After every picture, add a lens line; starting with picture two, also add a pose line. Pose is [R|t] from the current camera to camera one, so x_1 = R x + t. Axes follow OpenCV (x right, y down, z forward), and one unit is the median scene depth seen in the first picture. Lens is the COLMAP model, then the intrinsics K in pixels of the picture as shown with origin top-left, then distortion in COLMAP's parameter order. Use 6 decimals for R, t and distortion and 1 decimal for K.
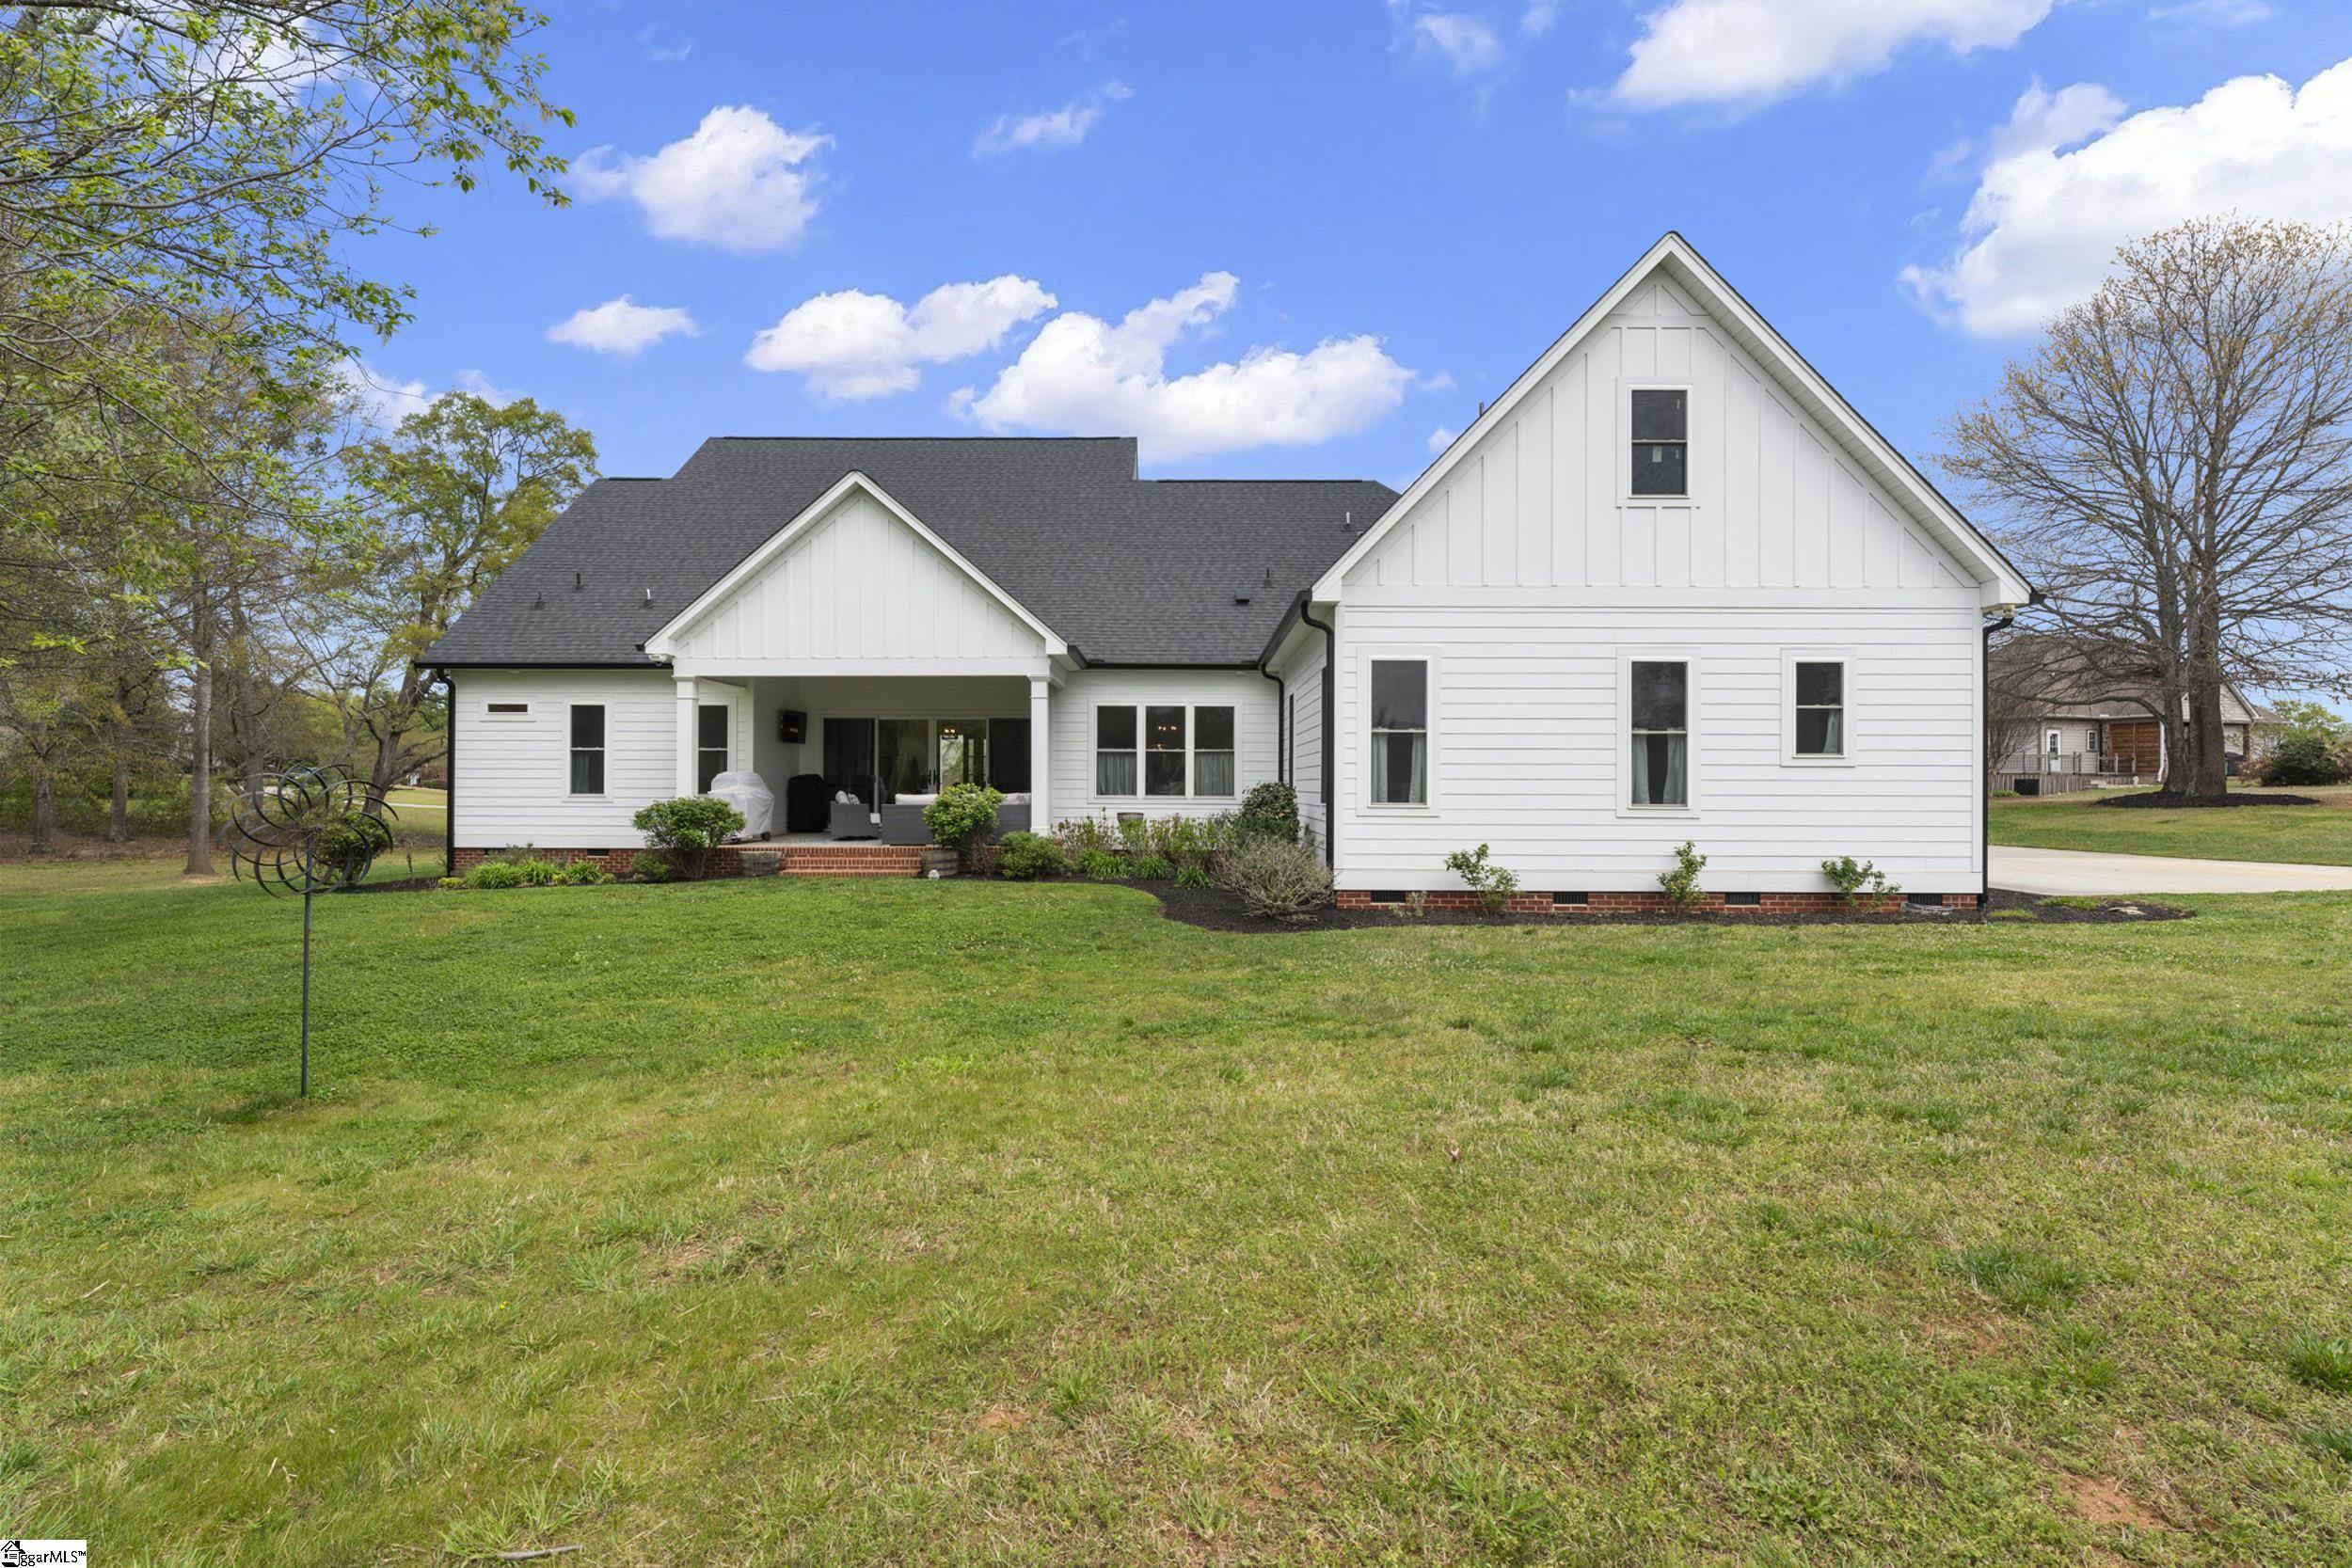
lens RADIAL K [[1077.0, 0, 1176.0], [0, 1077.0, 773.2], [0, 0, 1]] dist [-0.029352, -0.000021]
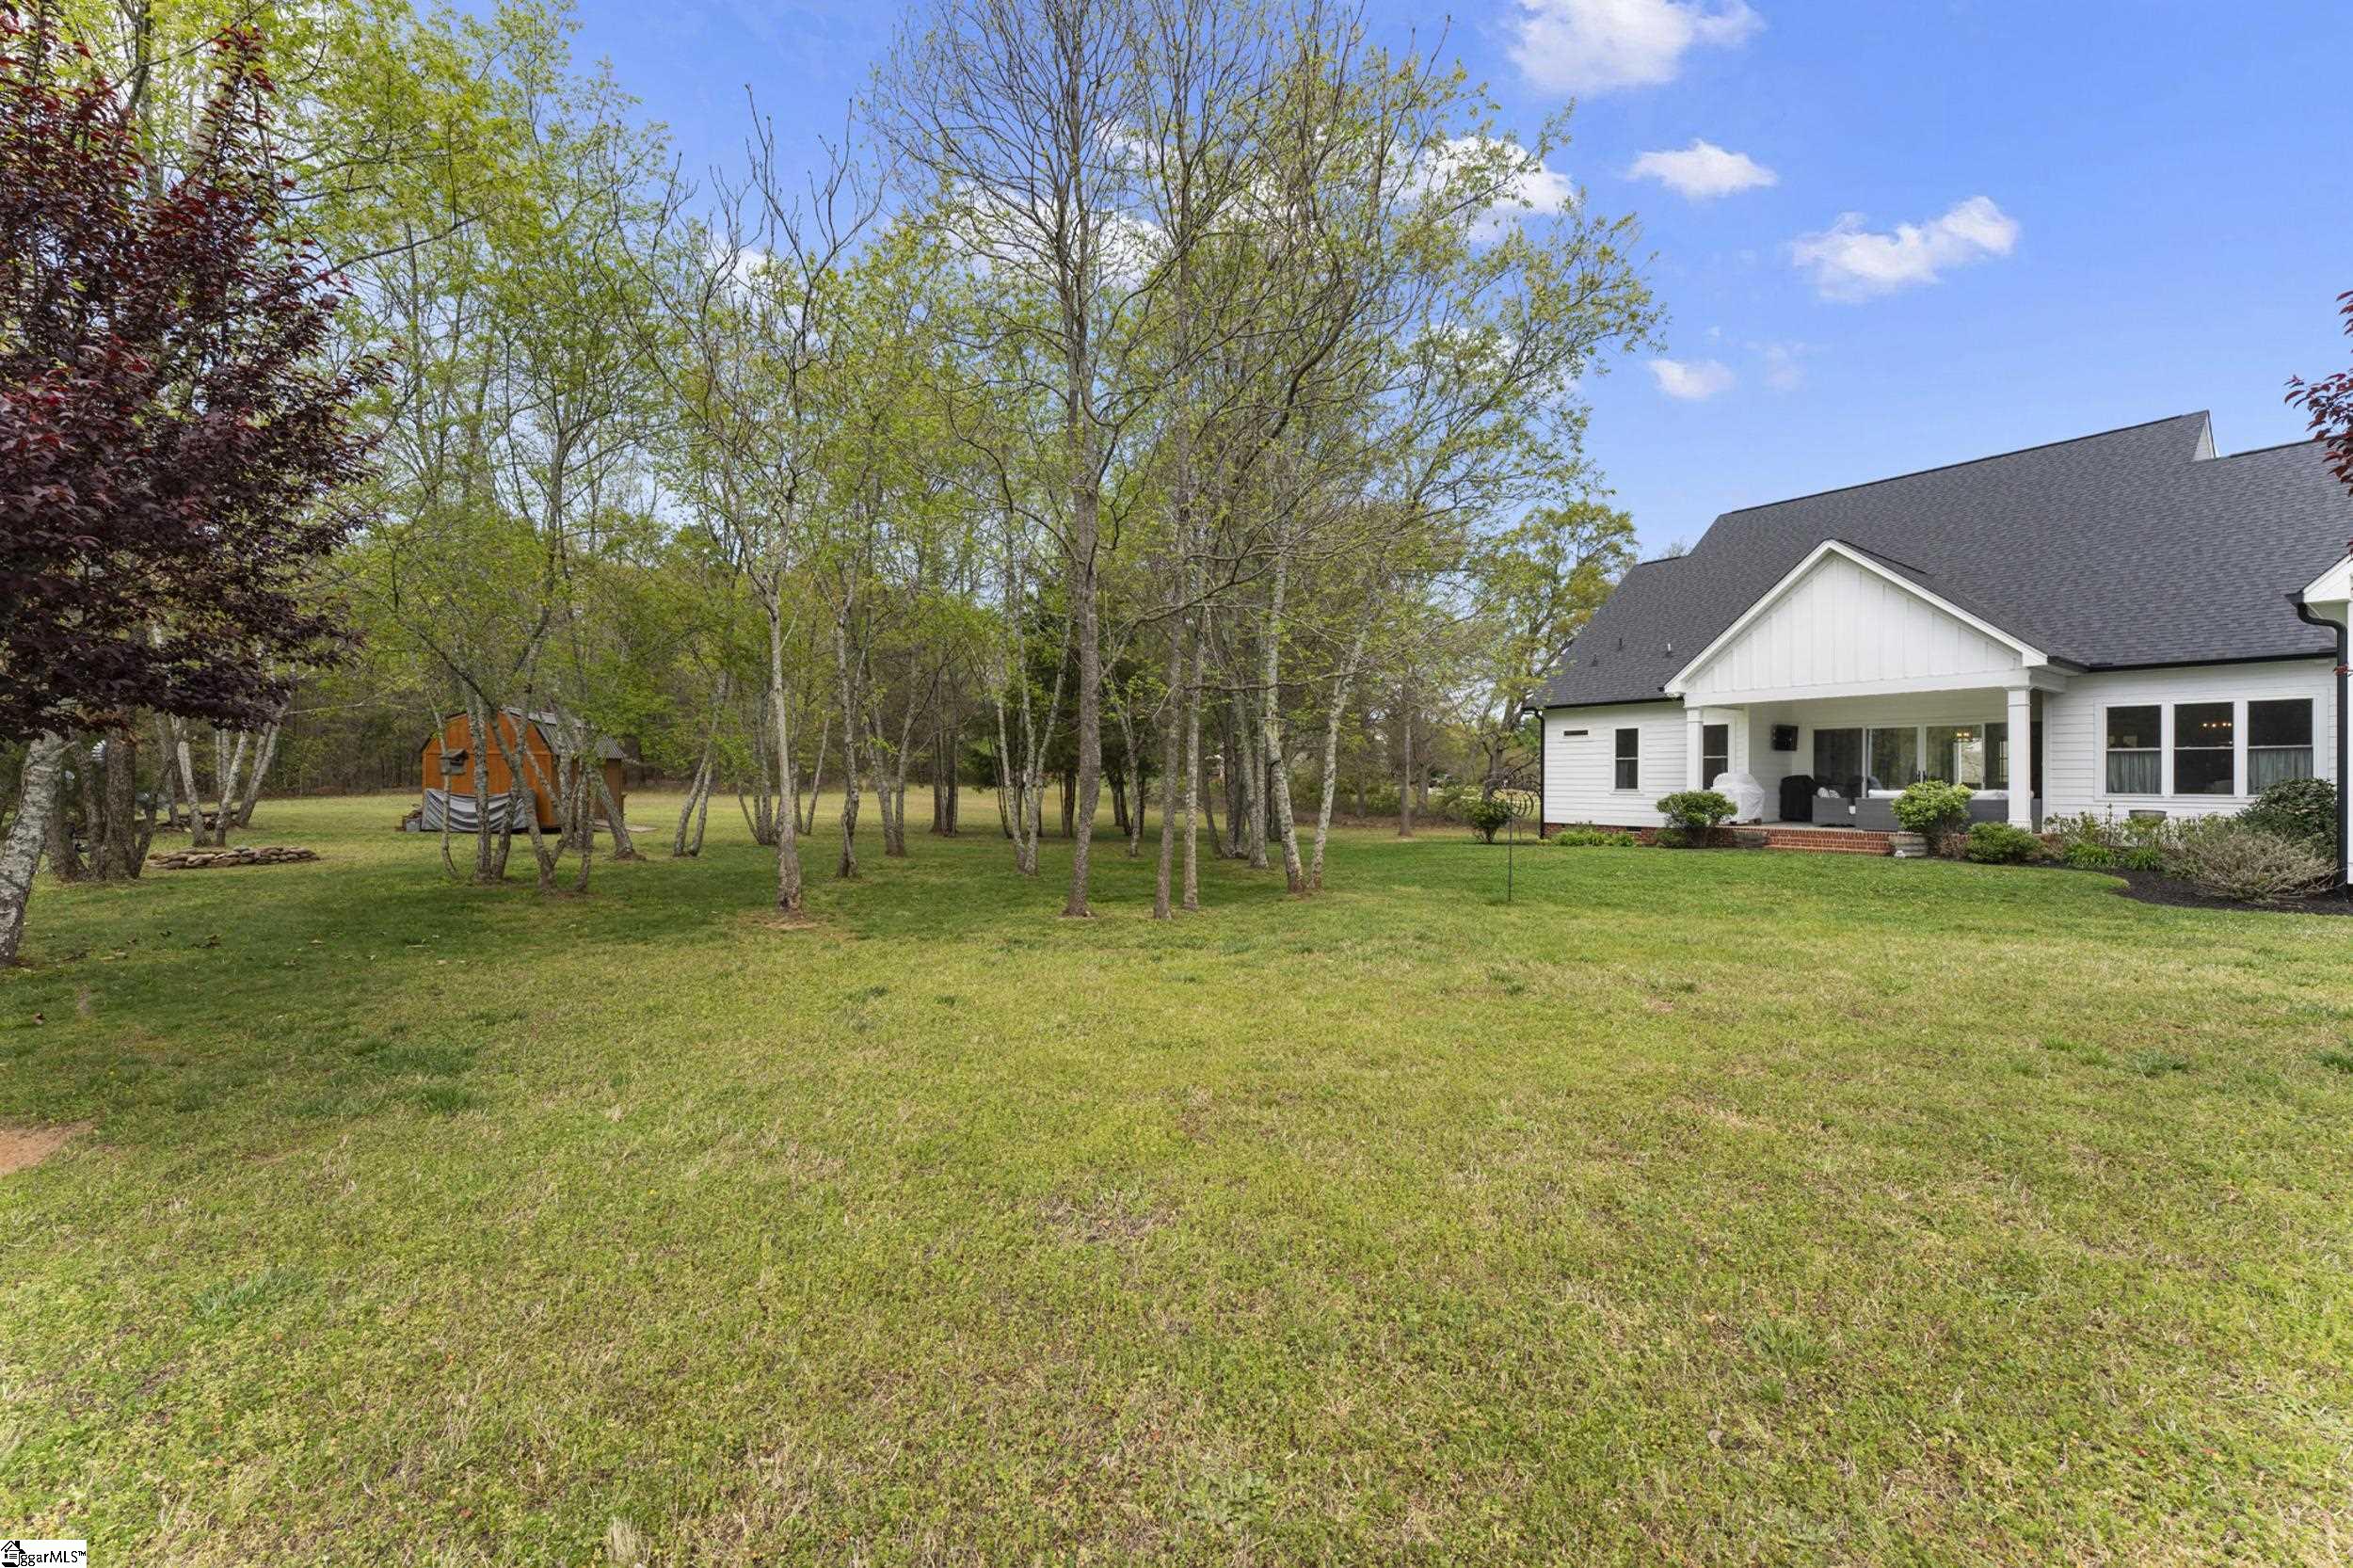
lens RADIAL K [[947.5, 0, 1181.1], [0, 947.5, 779.9], [0, 0, 1]] dist [0.003603, 0.000324]
pose [[0.583170, -0.002383, -0.812347, 0.151233], [0.003488, 0.999994, -0.000430, 0.004904], [0.812343, -0.002583, 0.583174, -0.260356]]
